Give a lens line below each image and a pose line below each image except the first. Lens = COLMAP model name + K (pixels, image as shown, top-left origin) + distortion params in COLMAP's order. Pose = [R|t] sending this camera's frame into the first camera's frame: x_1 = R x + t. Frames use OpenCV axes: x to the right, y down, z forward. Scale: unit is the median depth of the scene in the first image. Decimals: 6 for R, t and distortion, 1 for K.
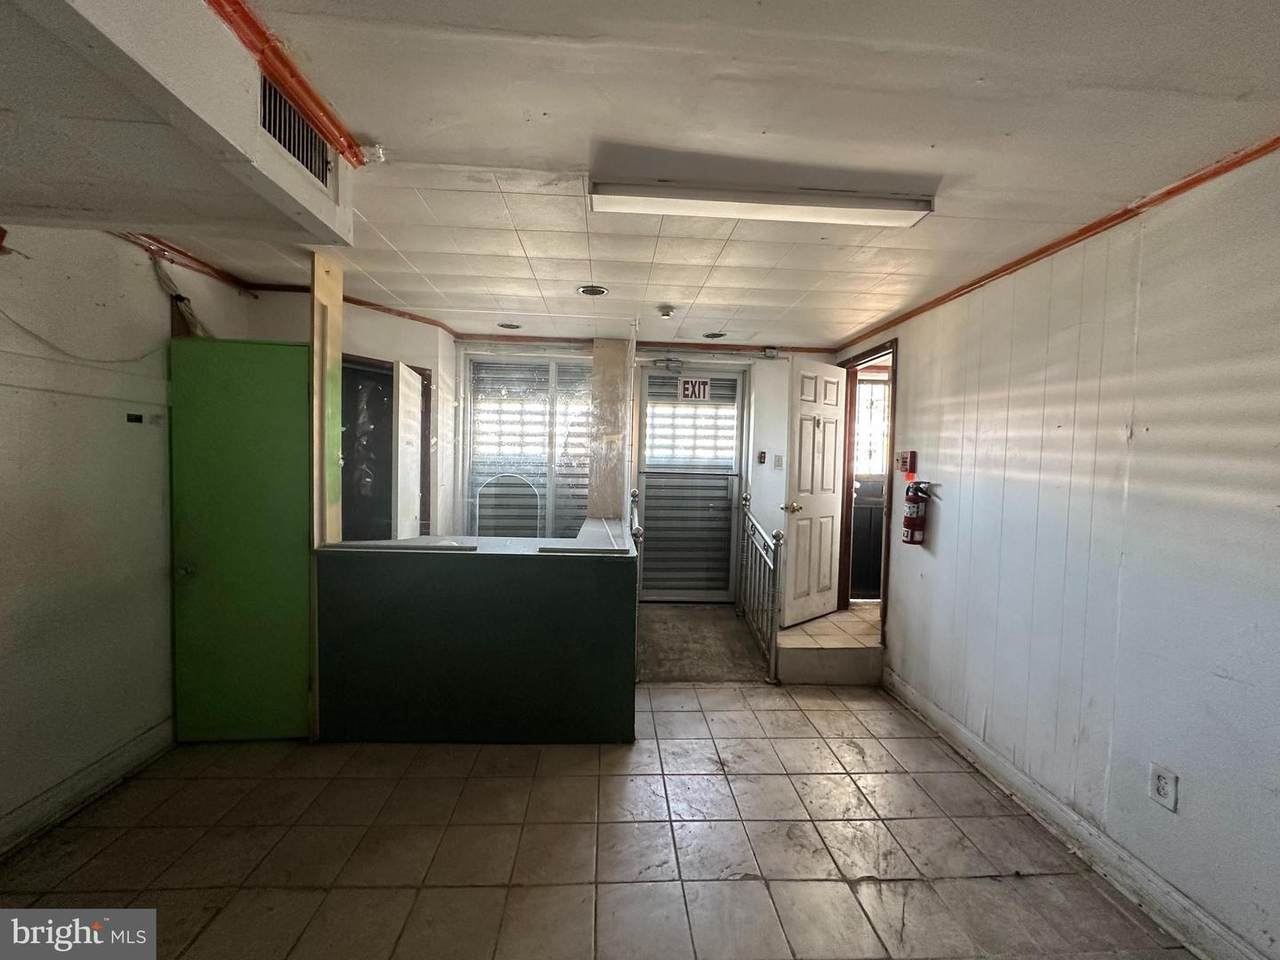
lens RADIAL K [[510.8, 0, 643.9], [0, 510.8, 475.4], [0, 0, 1]] dist [0.000393, 0.000230]
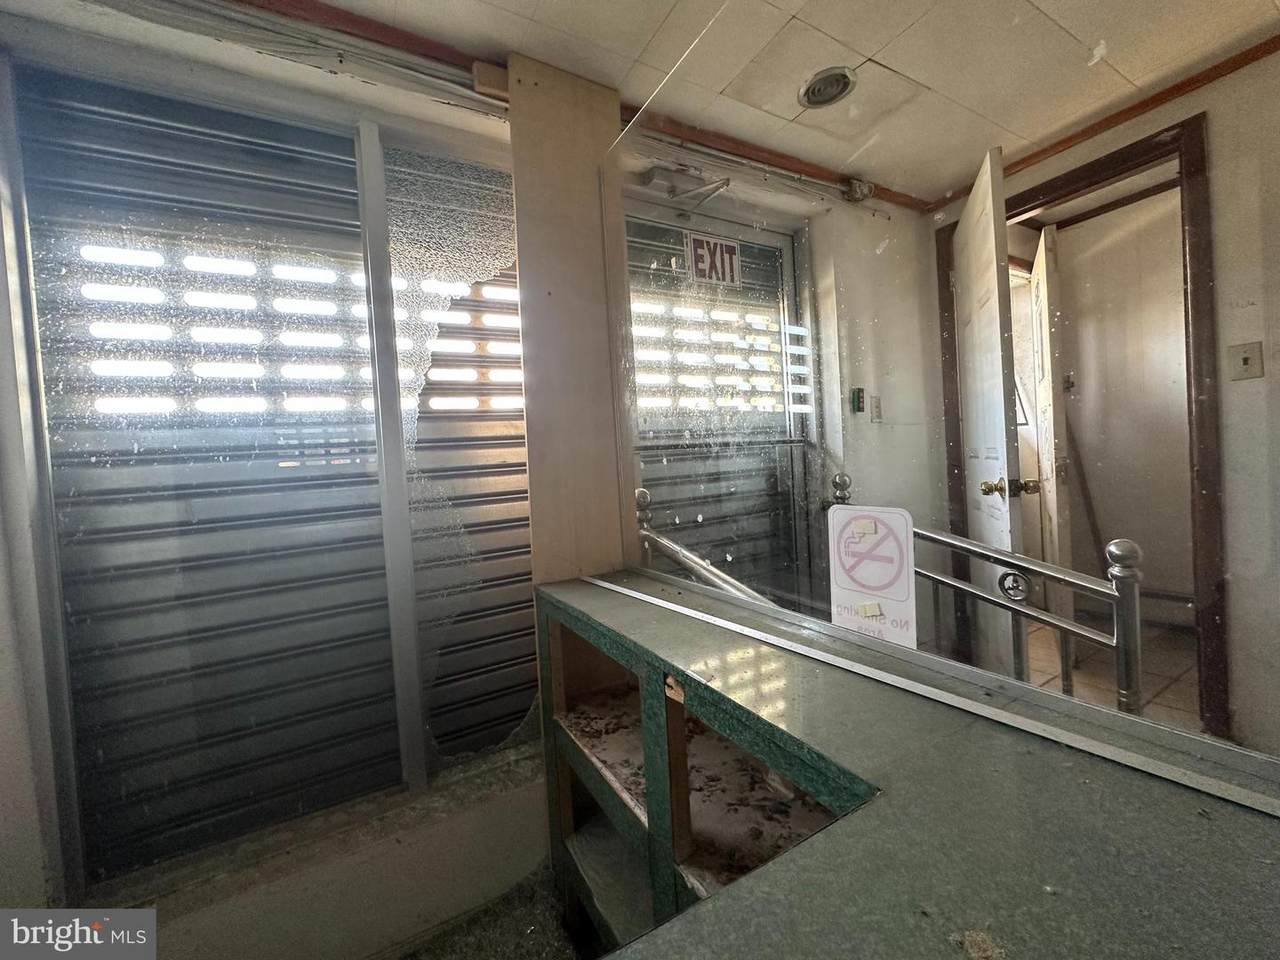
lens RADIAL K [[510.8, 0, 629.7], [0, 510.8, 483.8], [0, 0, 1]] dist [0.000393, 0.000230]
pose [[0.896172, -0.098241, 0.432694, -0.188105], [0.100055, 0.994807, 0.018639, 0.014635], [-0.432278, 0.026590, 0.901348, 0.625985]]
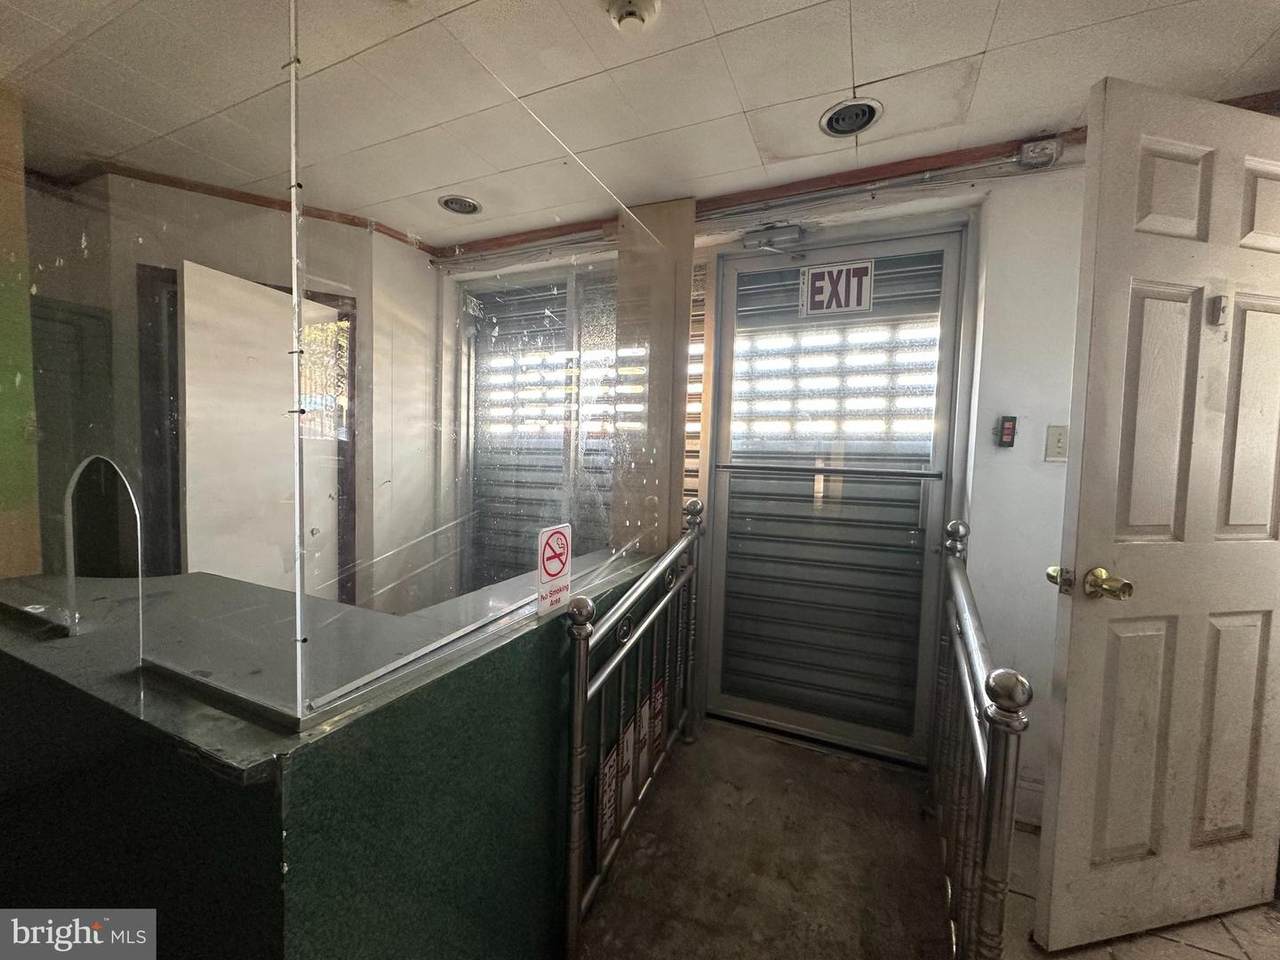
lens RADIAL K [[510.8, 0, 643.8], [0, 510.8, 477.4], [0, 0, 1]] dist [0.000393, 0.000230]
pose [[0.883109, 0.021266, -0.468685, 0.165909], [-0.017347, 0.999769, 0.012677, -0.000245], [0.468846, -0.003065, 0.883275, 0.509041]]
